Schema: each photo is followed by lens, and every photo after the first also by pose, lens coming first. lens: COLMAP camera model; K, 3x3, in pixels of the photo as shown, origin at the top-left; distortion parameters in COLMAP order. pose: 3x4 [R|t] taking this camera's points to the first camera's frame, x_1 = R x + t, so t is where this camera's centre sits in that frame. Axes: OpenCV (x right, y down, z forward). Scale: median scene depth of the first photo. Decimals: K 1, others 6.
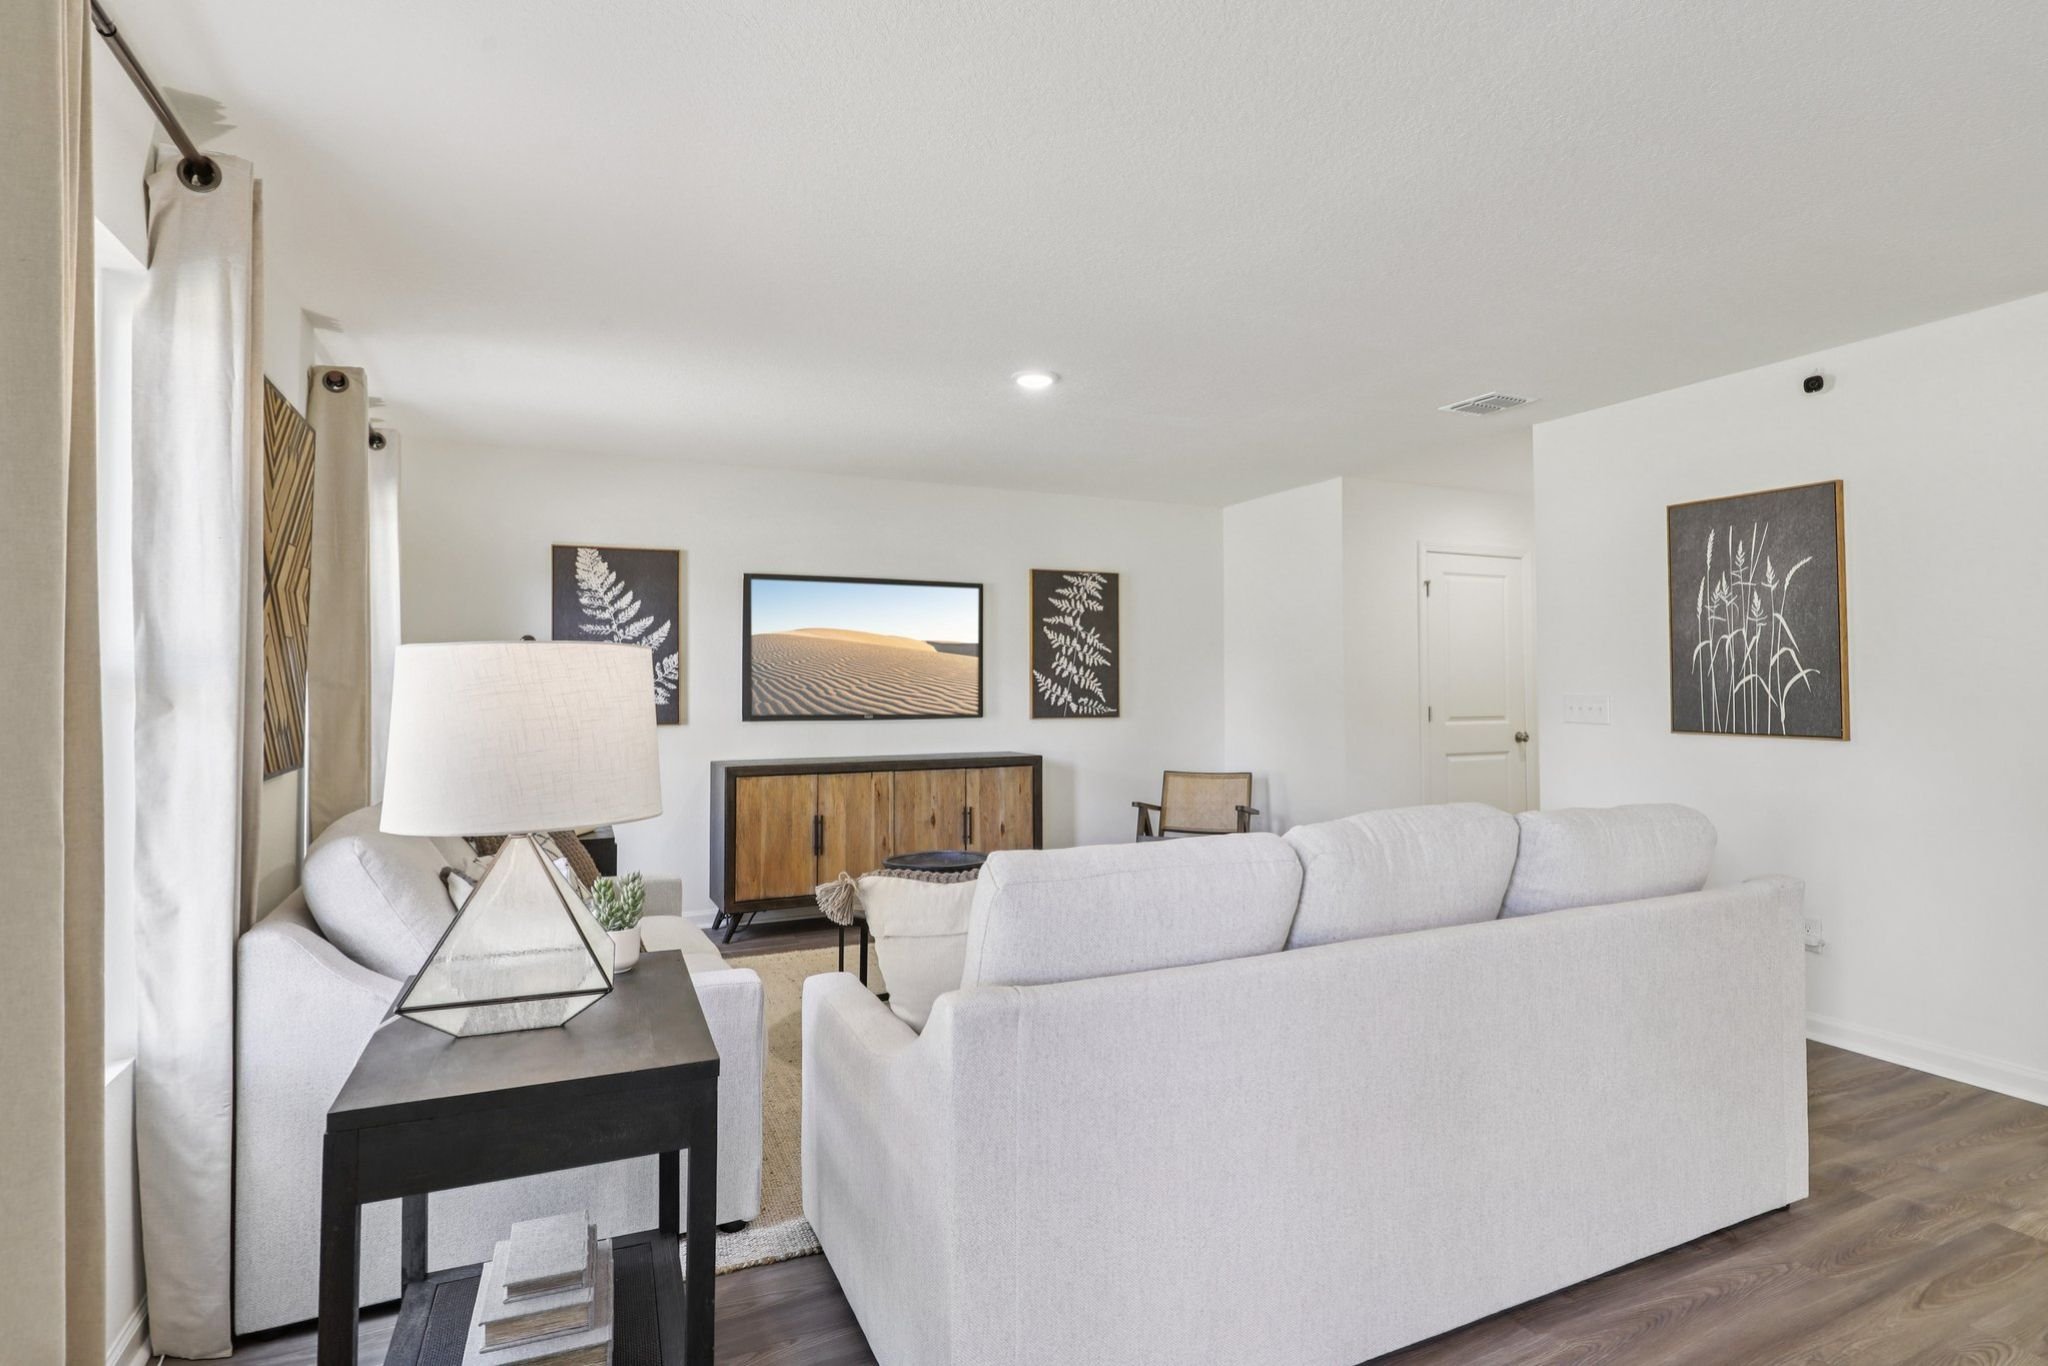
lens RADIAL K [[1059.0, 0, 1023.5], [0, 1059.0, 646.9], [0, 0, 1]] dist [0.004116, 0.000335]
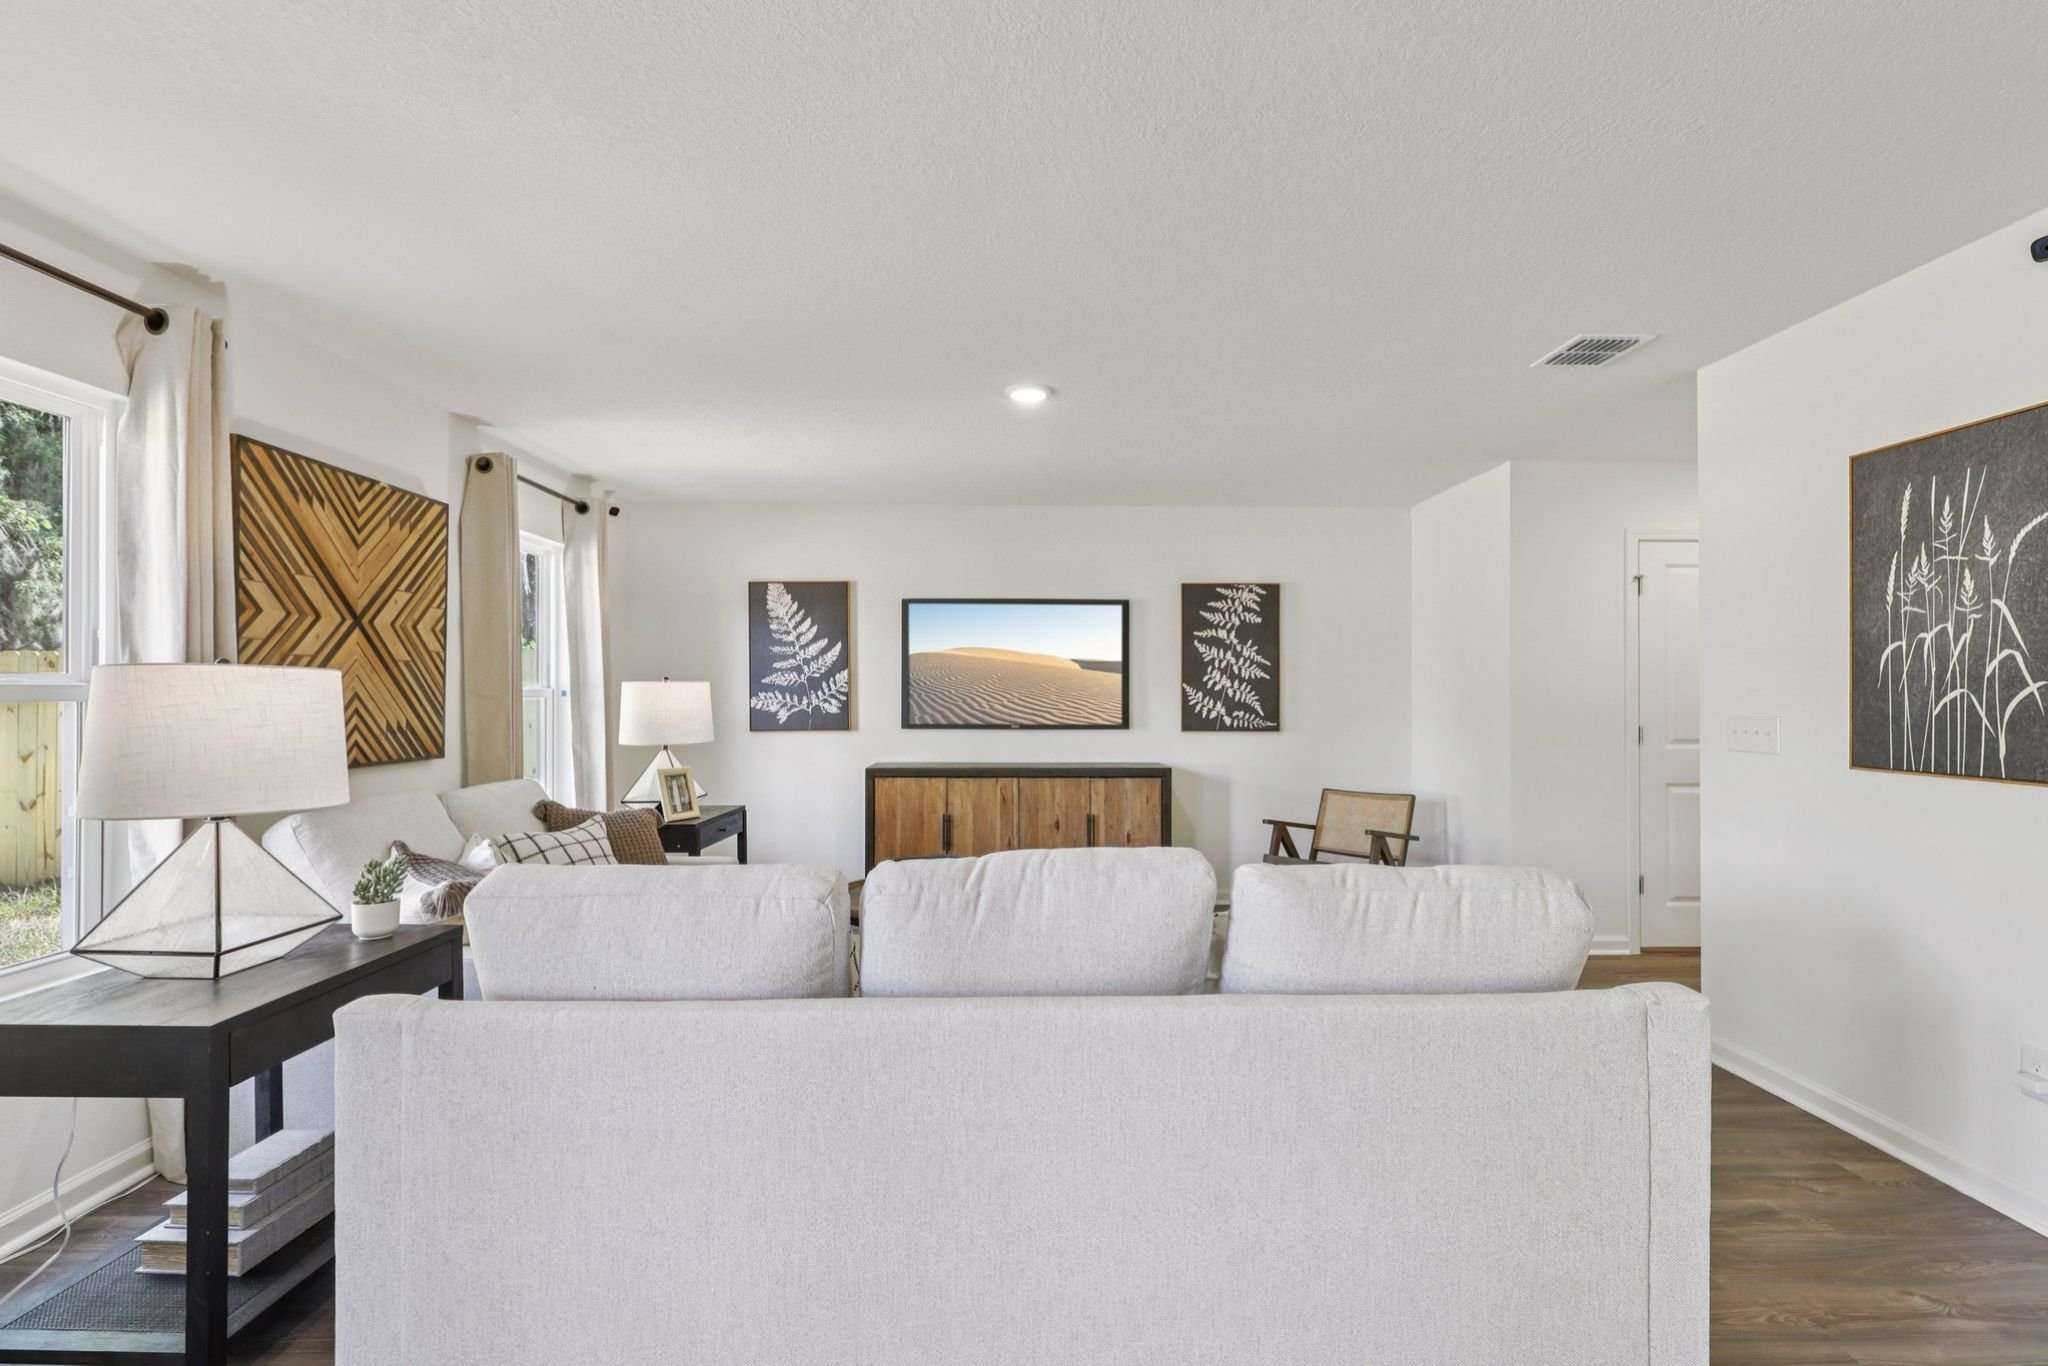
lens RADIAL K [[941.5, 0, 1018.0], [0, 941.5, 689.4], [0, 0, 1]] dist [0.000686, 0.000326]
pose [[0.908662, 0.001091, -0.417532, 0.278593], [0.011114, 0.999579, 0.026801, 0.002065], [0.417386, -0.028993, 0.908267, 0.134278]]
